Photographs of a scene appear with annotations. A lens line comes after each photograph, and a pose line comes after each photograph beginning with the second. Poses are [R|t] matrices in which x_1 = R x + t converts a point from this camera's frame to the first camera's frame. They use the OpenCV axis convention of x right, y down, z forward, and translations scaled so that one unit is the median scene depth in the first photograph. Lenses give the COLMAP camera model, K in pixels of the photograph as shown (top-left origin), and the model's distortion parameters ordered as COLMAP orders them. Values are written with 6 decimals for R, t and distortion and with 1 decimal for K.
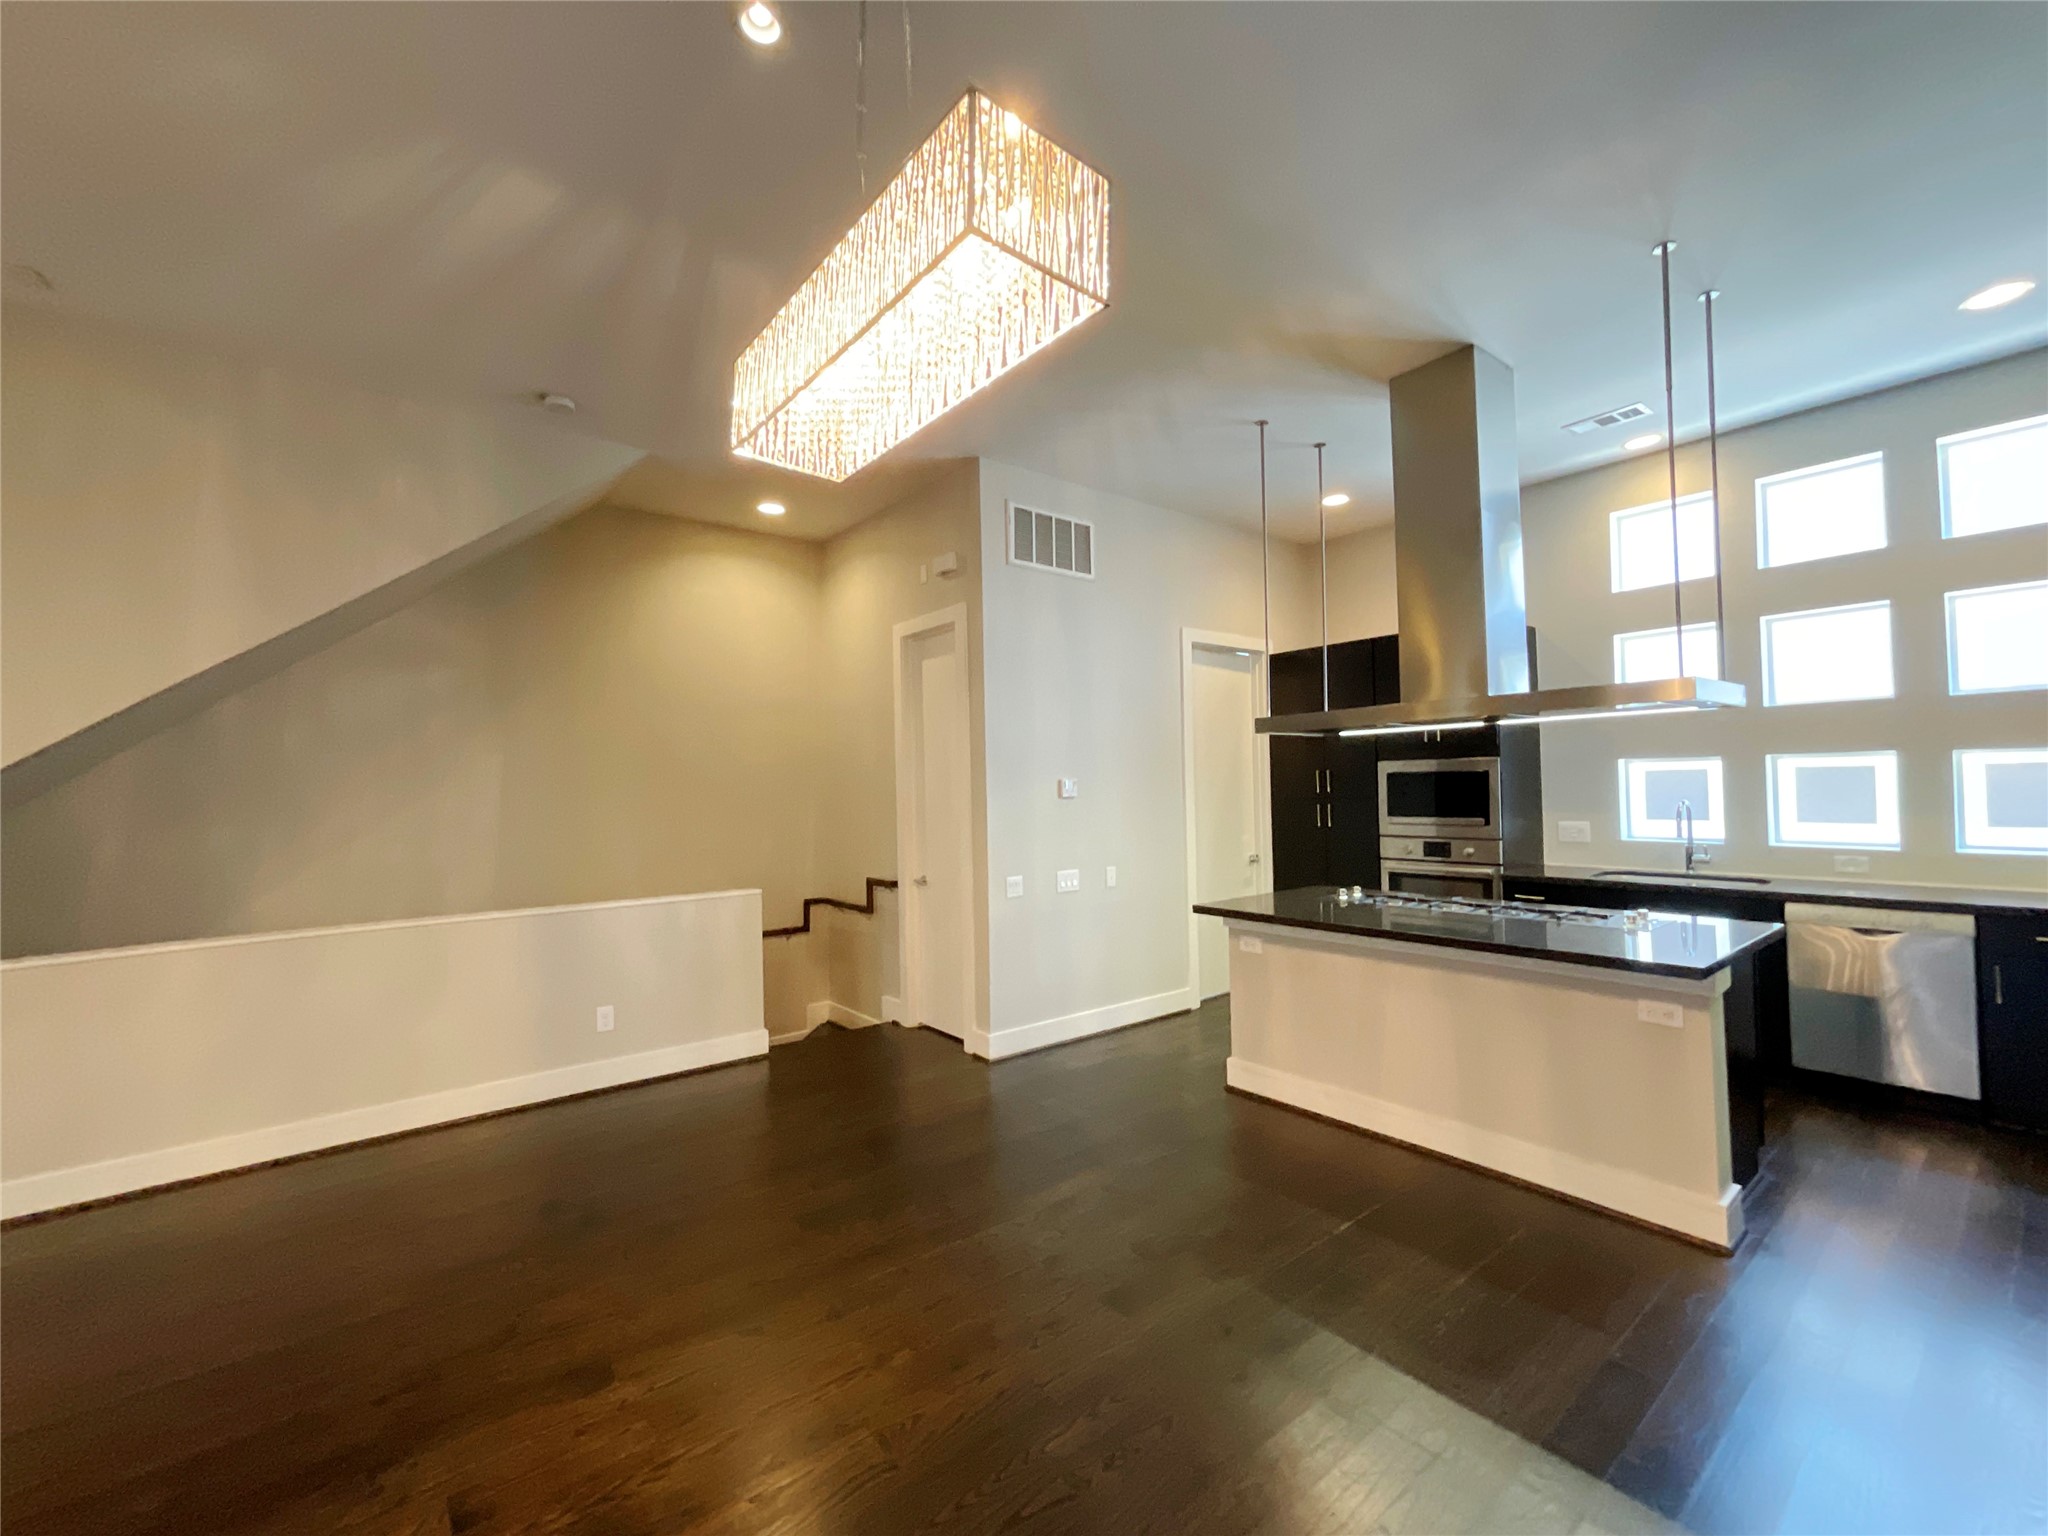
lens RADIAL K [[834.5, 0, 1027.0], [0, 834.5, 769.7], [0, 0, 1]] dist [-0.000409, 0.000253]
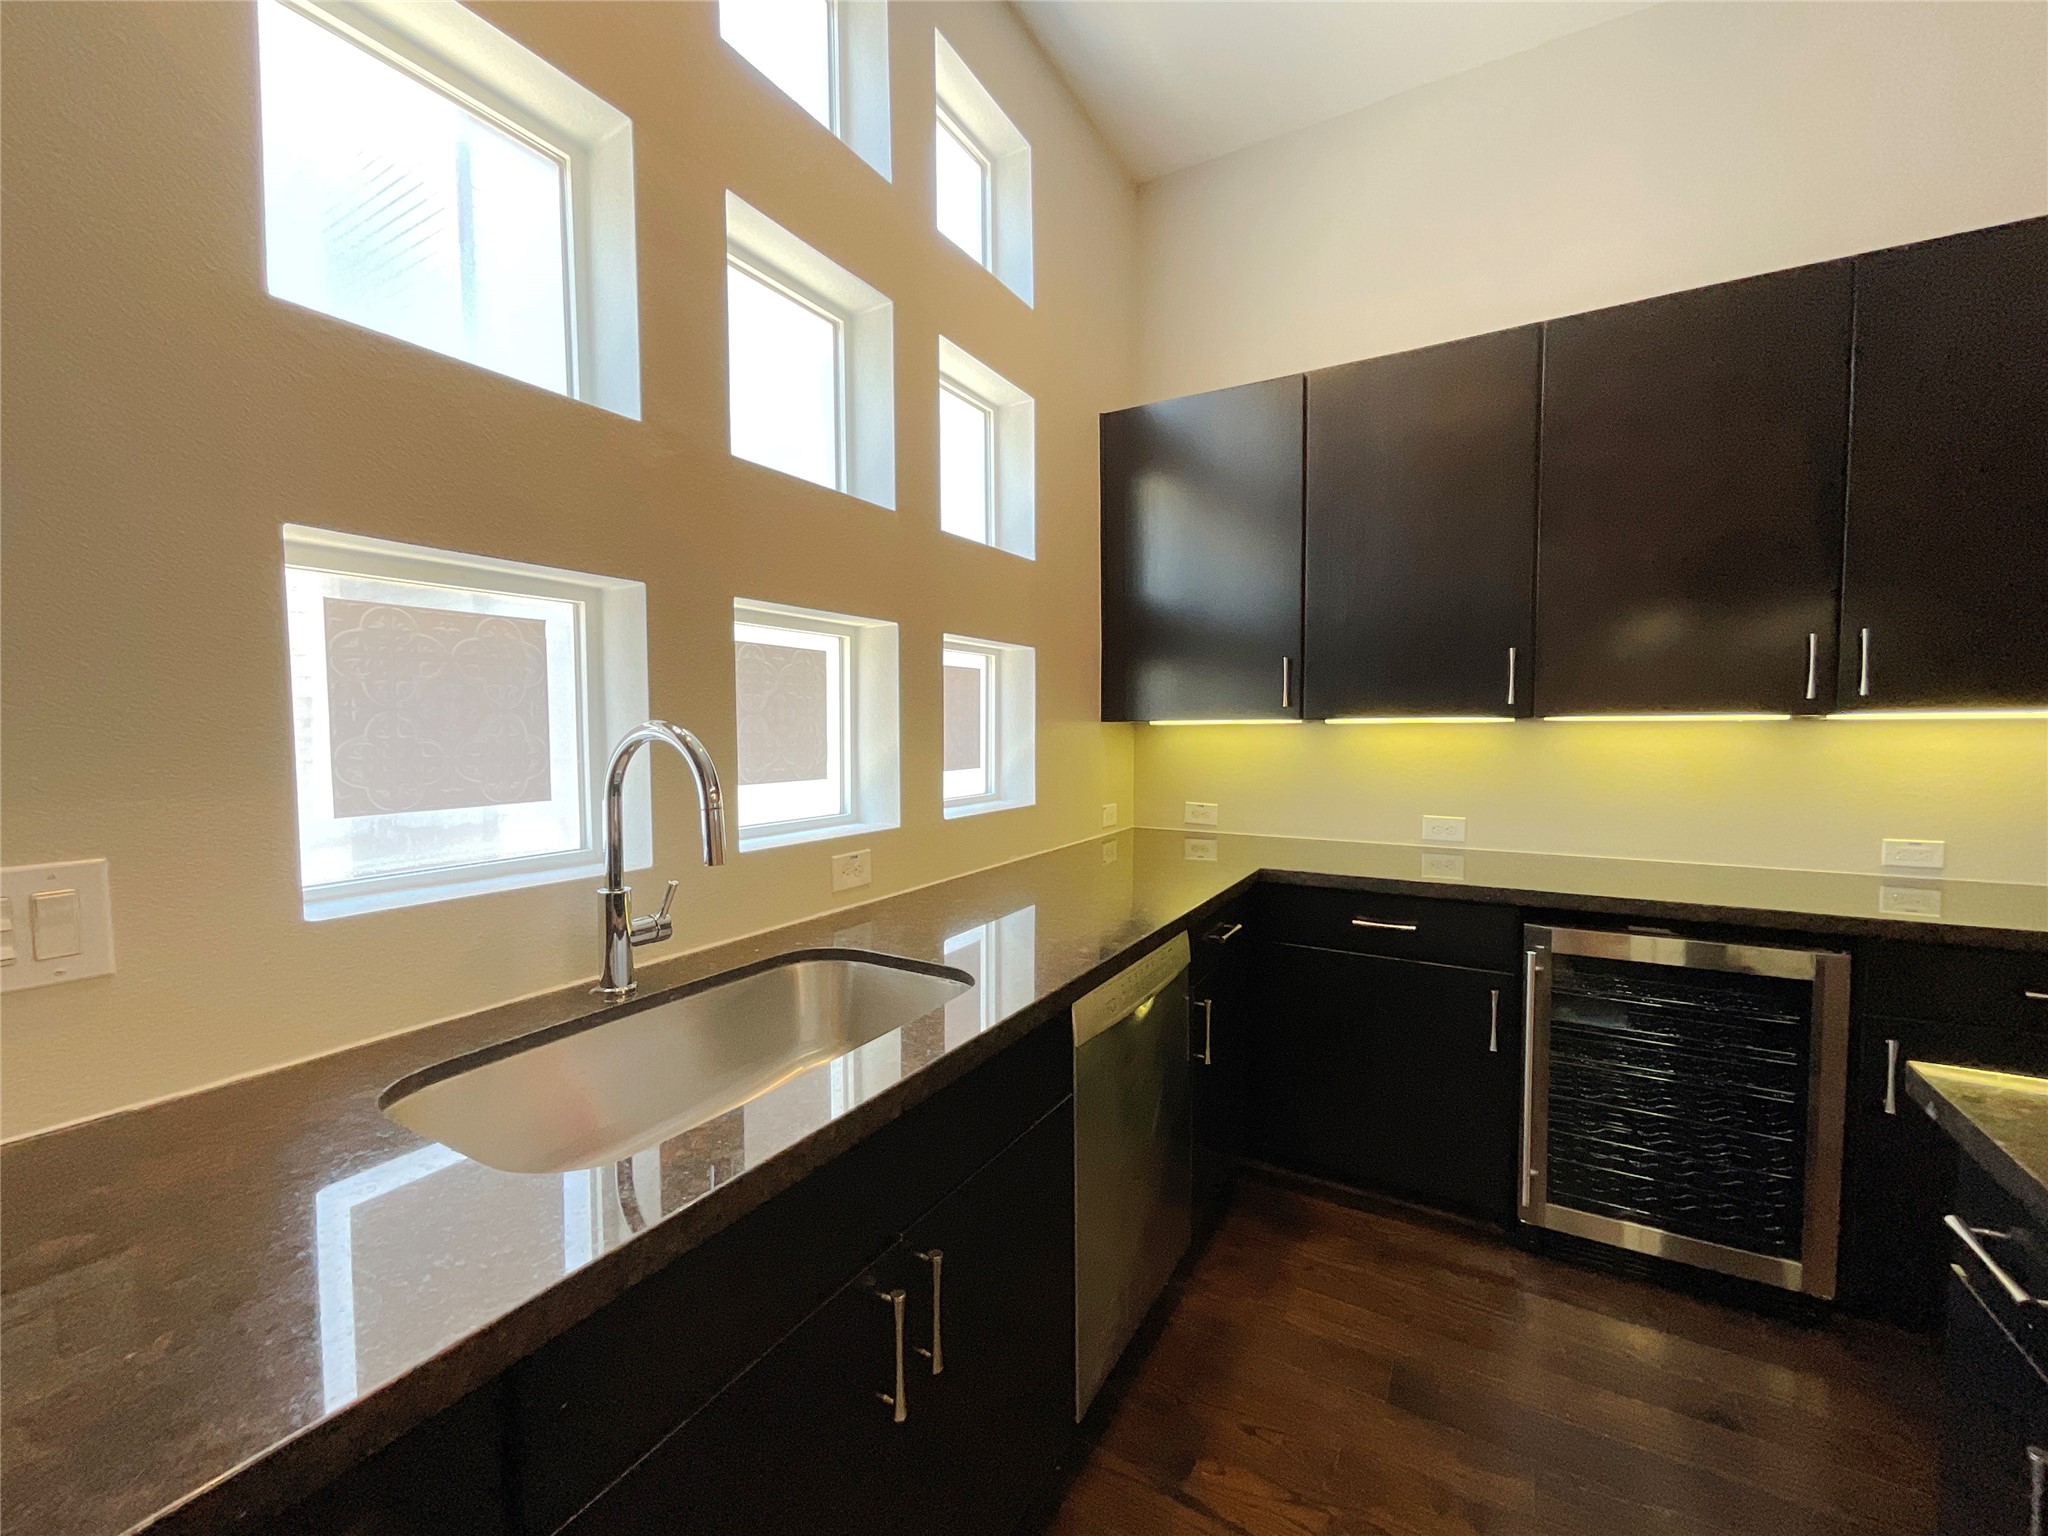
lens RADIAL K [[834.5, 0, 1023.6], [0, 834.5, 776.1], [0, 0, 1]] dist [-0.000409, 0.000253]
pose [[-0.362478, -0.036356, 0.931283, 0.476549], [-0.006721, 0.999315, 0.036396, 0.041413], [-0.931968, 0.006934, -0.362474, 0.944509]]
